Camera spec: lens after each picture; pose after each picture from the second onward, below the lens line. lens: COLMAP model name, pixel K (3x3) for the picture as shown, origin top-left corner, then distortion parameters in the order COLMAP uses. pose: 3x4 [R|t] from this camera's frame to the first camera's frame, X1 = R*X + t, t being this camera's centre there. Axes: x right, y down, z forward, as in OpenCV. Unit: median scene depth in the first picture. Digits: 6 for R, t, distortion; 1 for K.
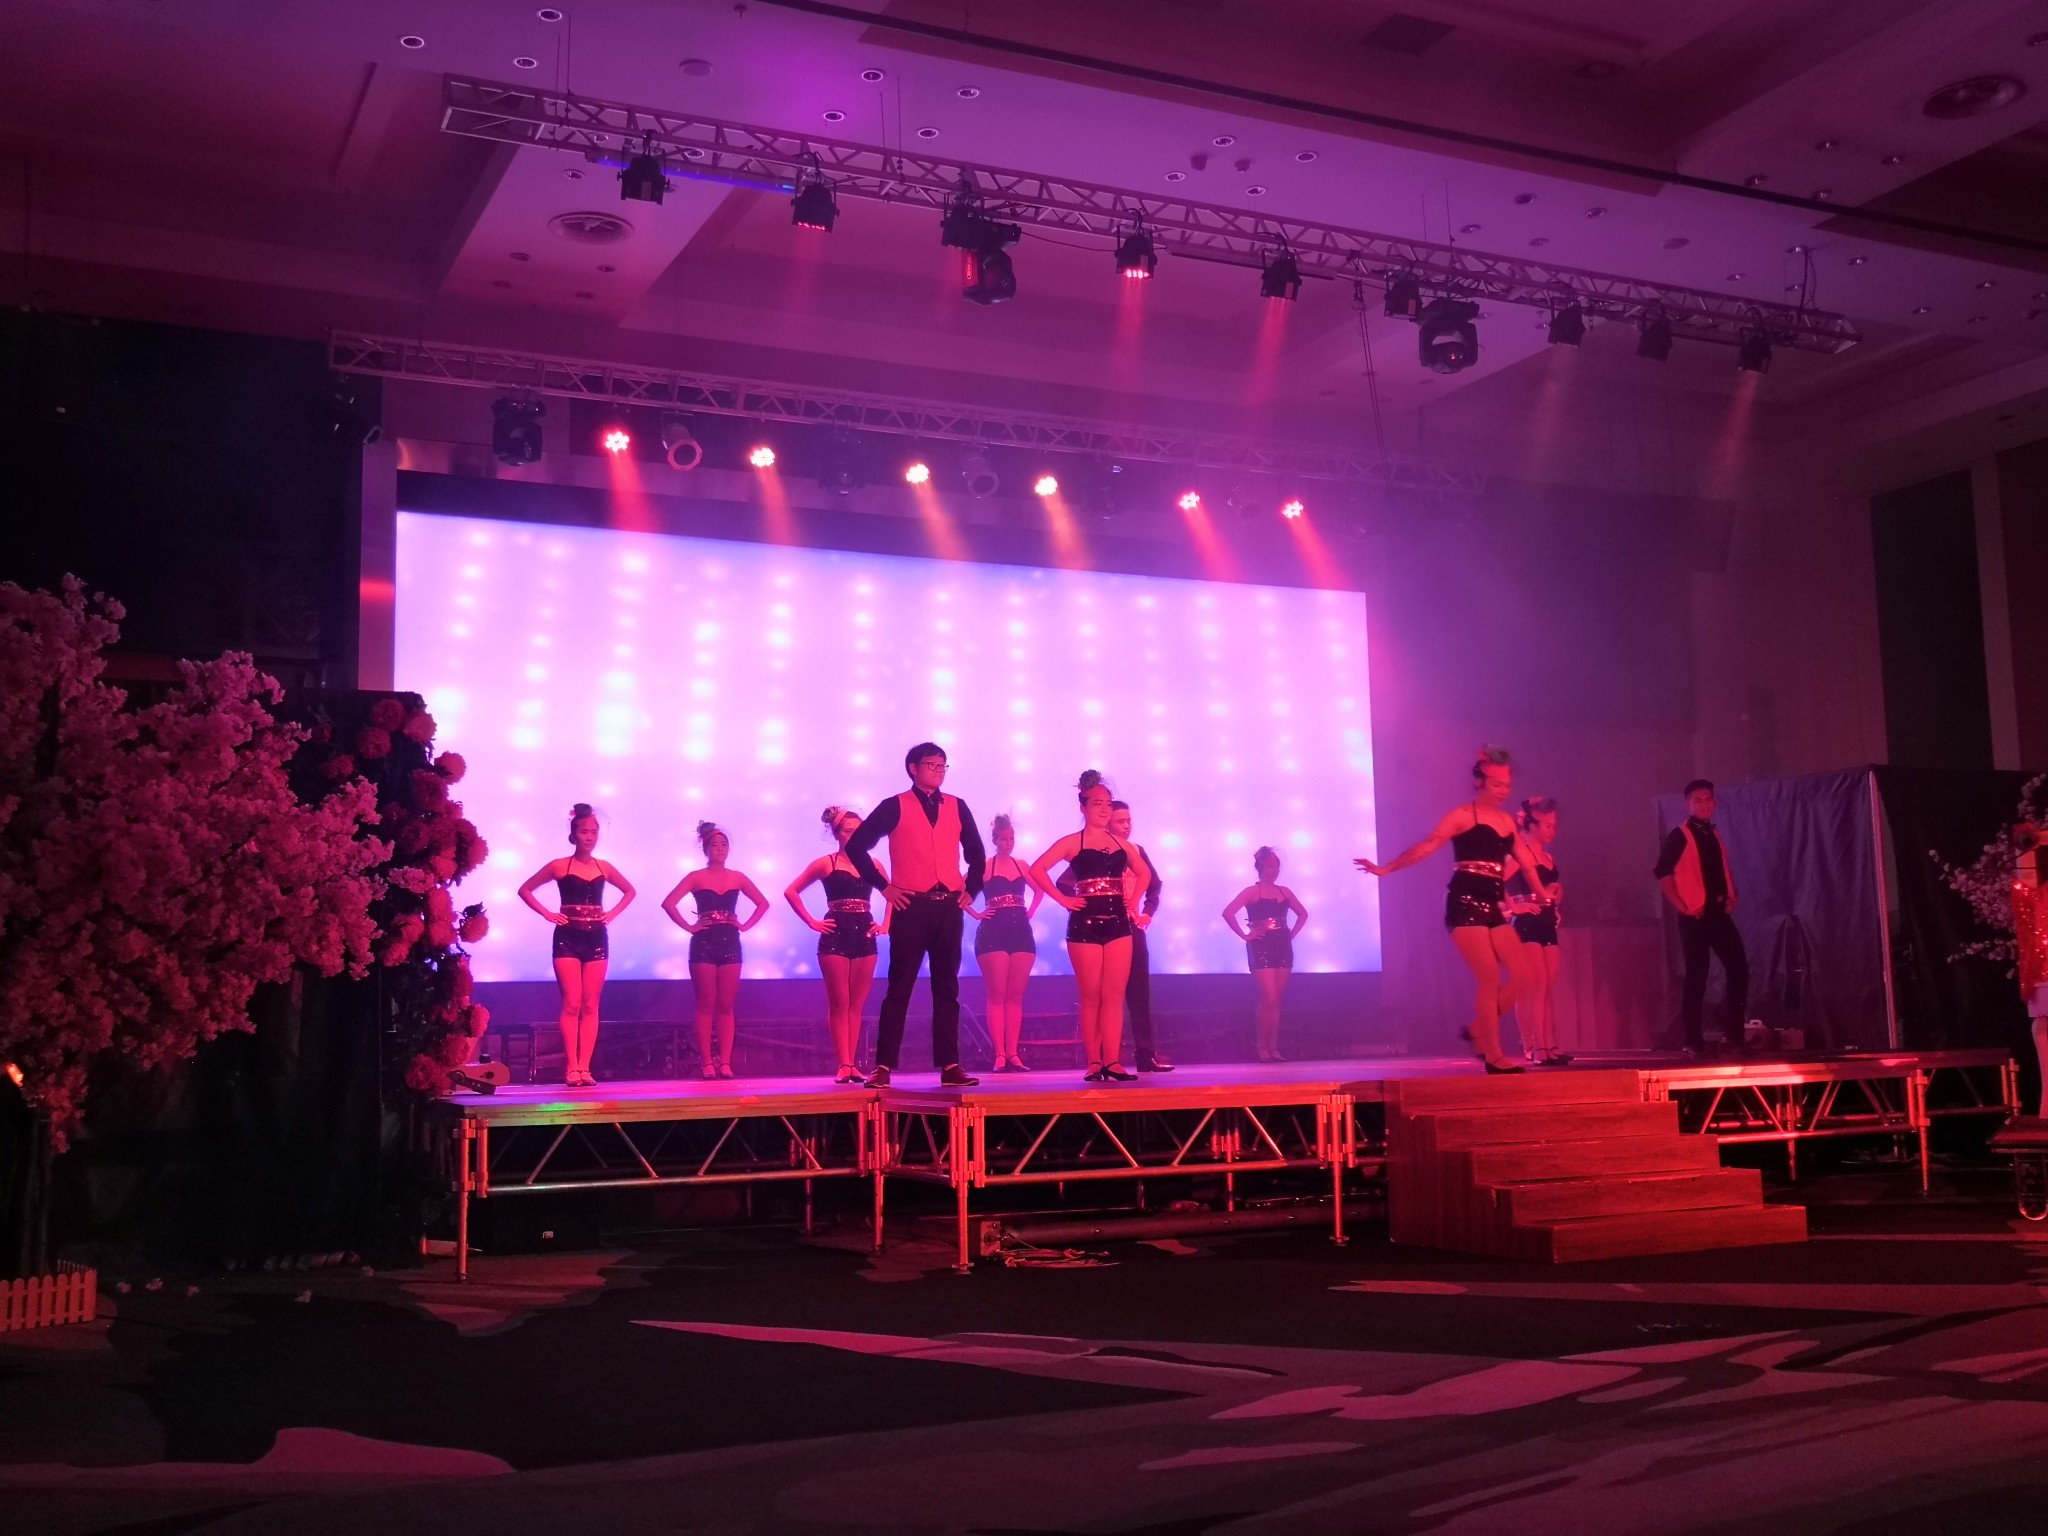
lens RADIAL K [[2114.2, 0, 1024.0], [0, 2114.2, 768.0], [0, 0, 1]] dist [-0.005075, 0.030655]
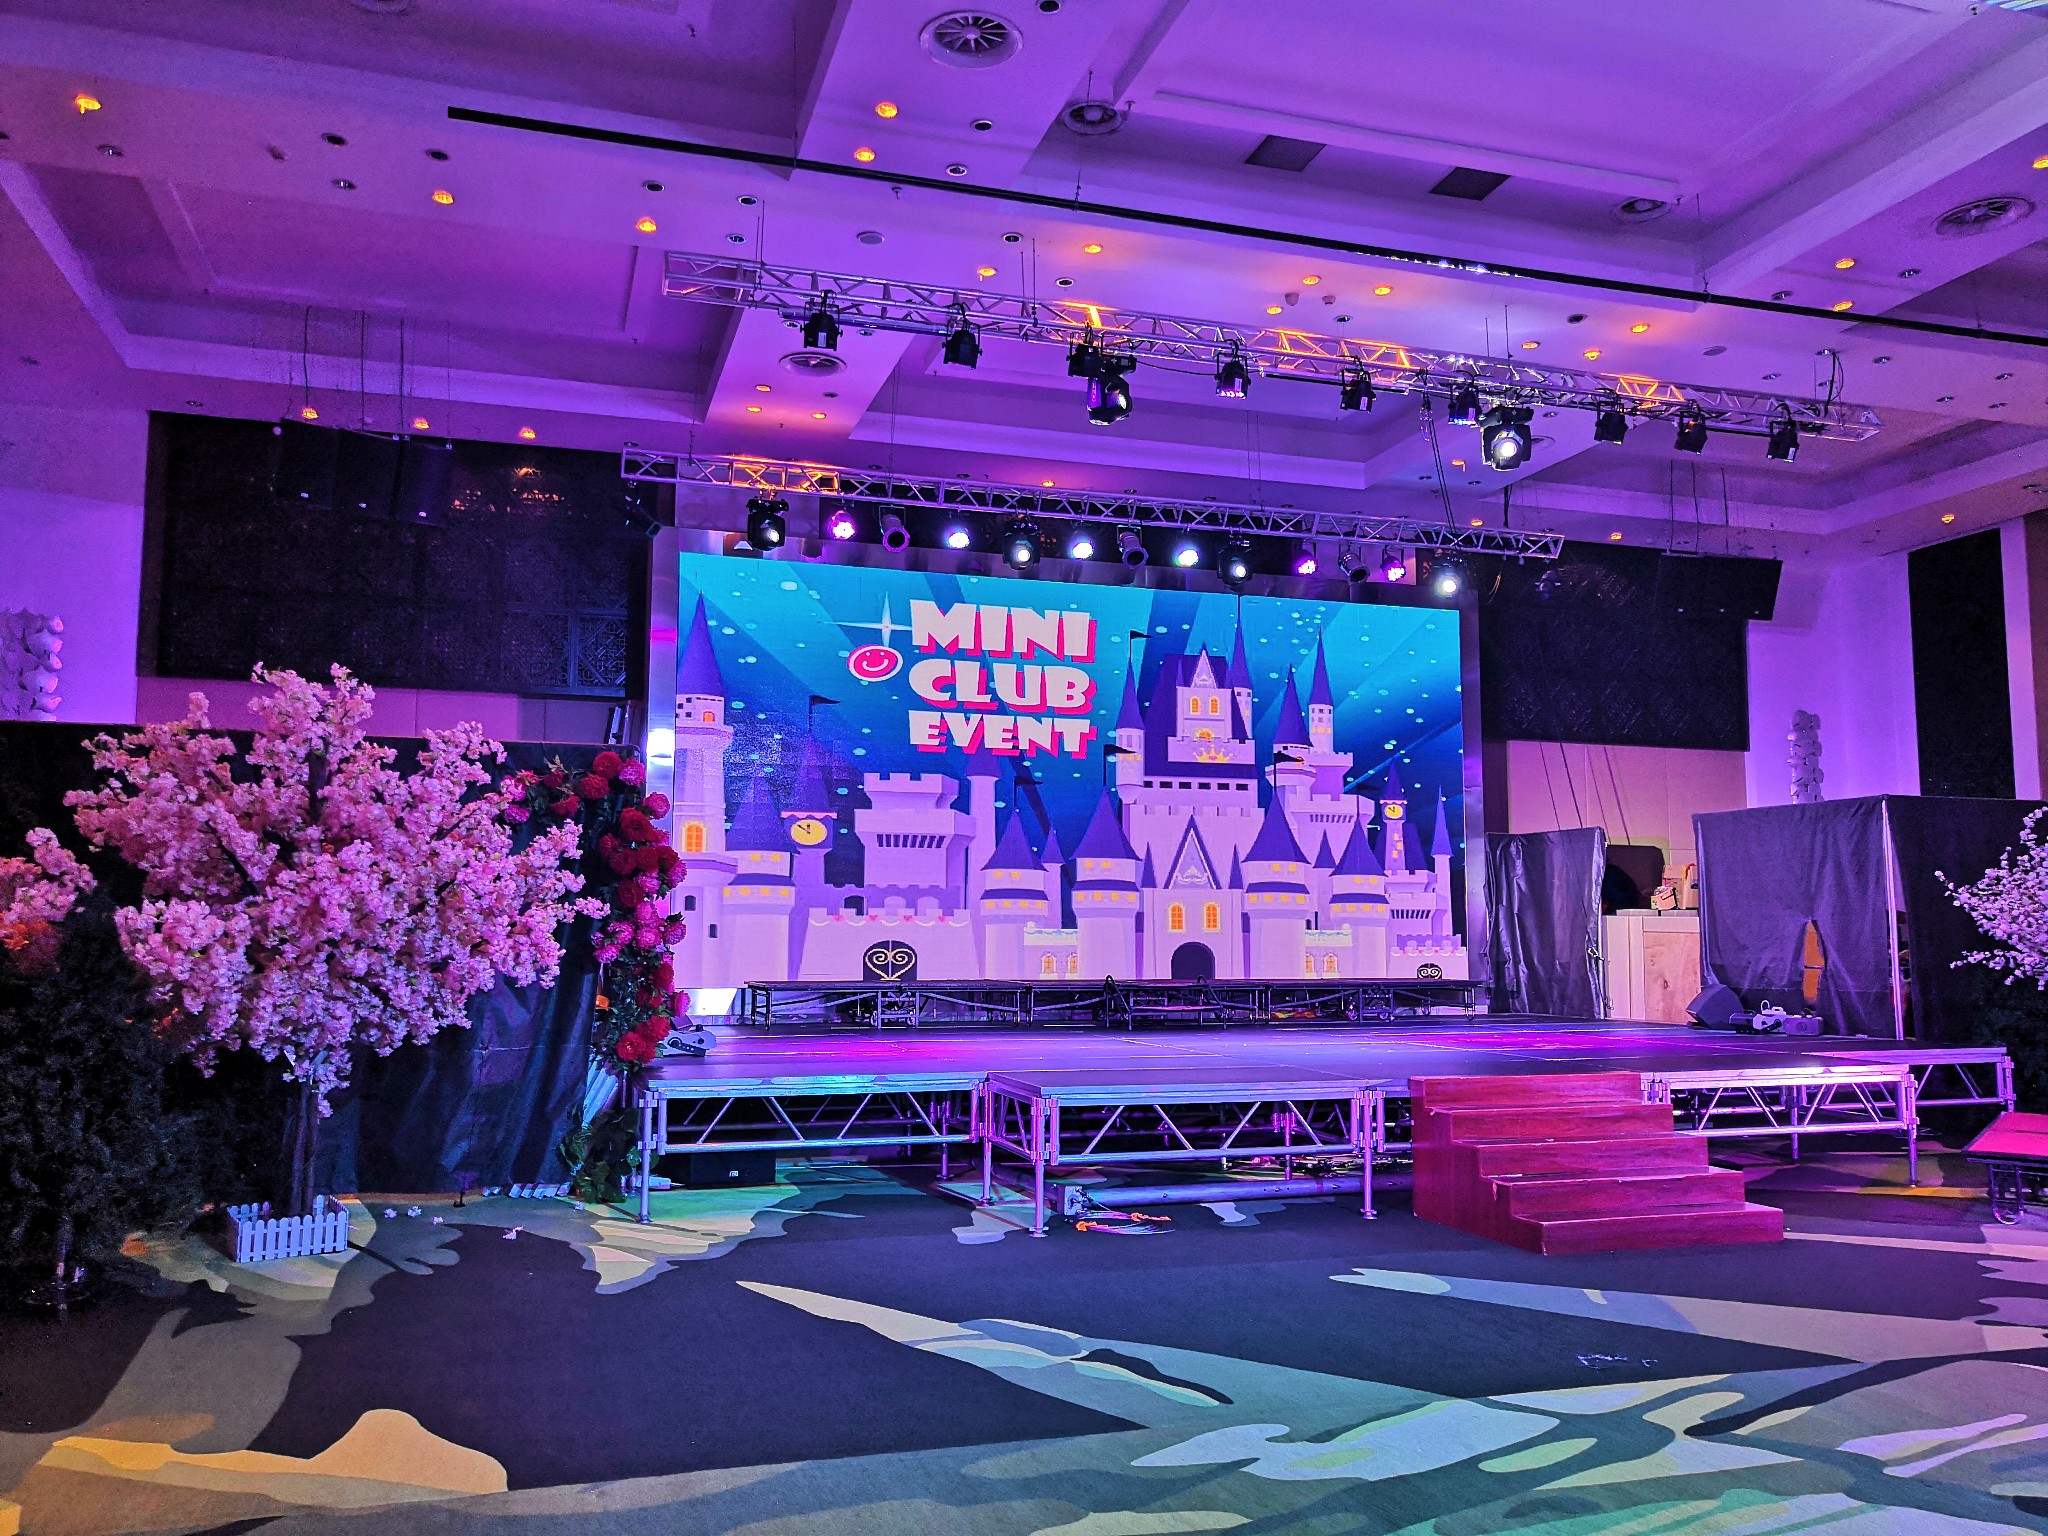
lens RADIAL K [[1579.8, 0, 1024.0], [0, 1579.8, 768.0], [0, 0, 1]] dist [-0.005006, 0.041180]
pose [[0.989332, 0.010159, -0.145321, 0.076069], [-0.007552, 0.999801, 0.018481, -0.038058], [0.145480, -0.017187, 0.989212, 0.088350]]
